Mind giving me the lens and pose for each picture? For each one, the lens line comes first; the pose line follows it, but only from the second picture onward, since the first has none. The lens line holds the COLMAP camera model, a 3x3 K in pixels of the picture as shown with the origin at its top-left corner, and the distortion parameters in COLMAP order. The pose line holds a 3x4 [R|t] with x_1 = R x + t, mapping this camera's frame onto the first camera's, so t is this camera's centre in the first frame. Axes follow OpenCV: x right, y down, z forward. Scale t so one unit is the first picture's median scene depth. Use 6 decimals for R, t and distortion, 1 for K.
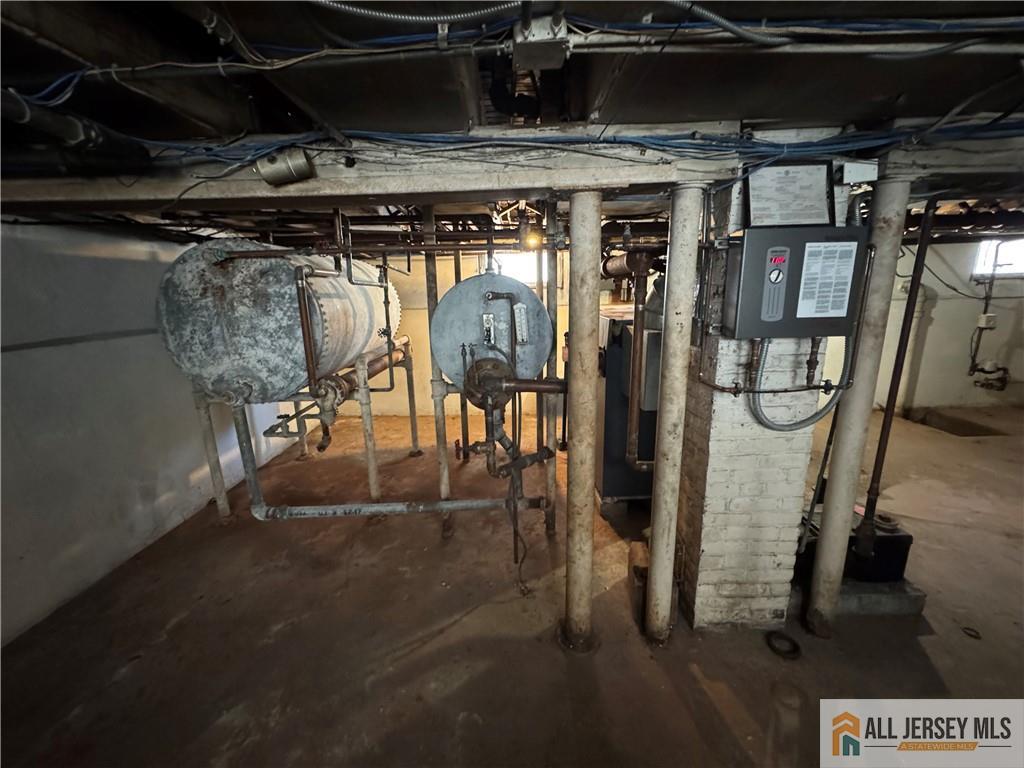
lens RADIAL K [[407.0, 0, 510.2], [0, 407.0, 384.1], [0, 0, 1]] dist [-0.004211, 0.001005]
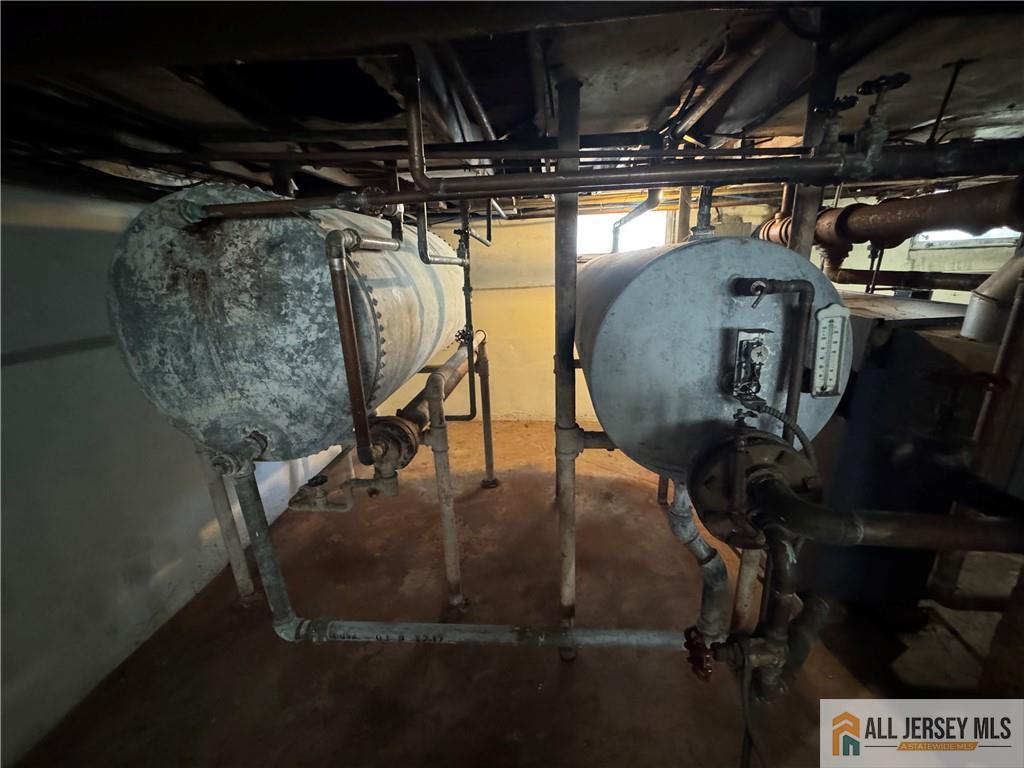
lens RADIAL K [[407.0, 0, 511.8], [0, 407.0, 384.3], [0, 0, 1]] dist [-0.004211, 0.001005]
pose [[0.996117, 0.008148, -0.087662, -0.236887], [-0.002310, 0.997784, 0.066492, -0.124631], [0.088010, -0.066032, 0.993929, 0.472569]]
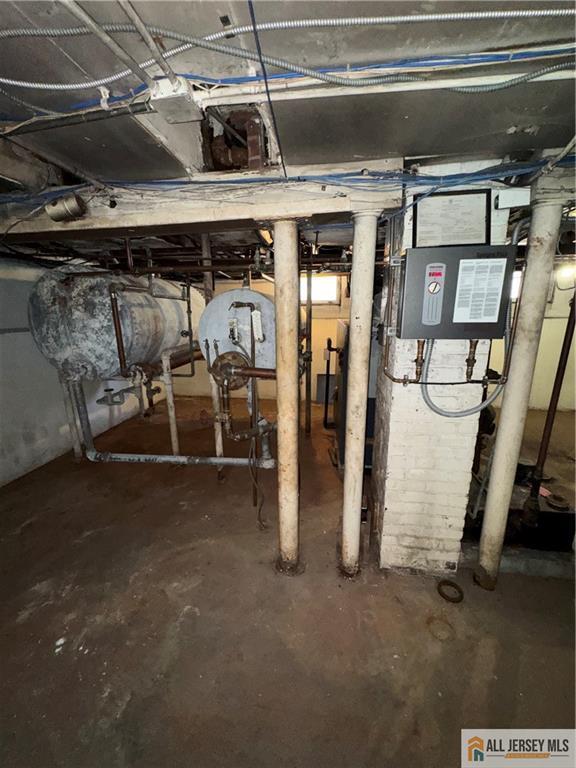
lens RADIAL K [[305.3, 0, 286.5], [0, 305.3, 387.0], [0, 0, 1]] dist [-0.004211, 0.001005]
pose [[0.990396, 0.044946, -0.130751, 0.228200], [-0.041983, 0.998797, 0.025327, 0.017369], [0.131733, -0.019594, 0.991092, 0.021406]]
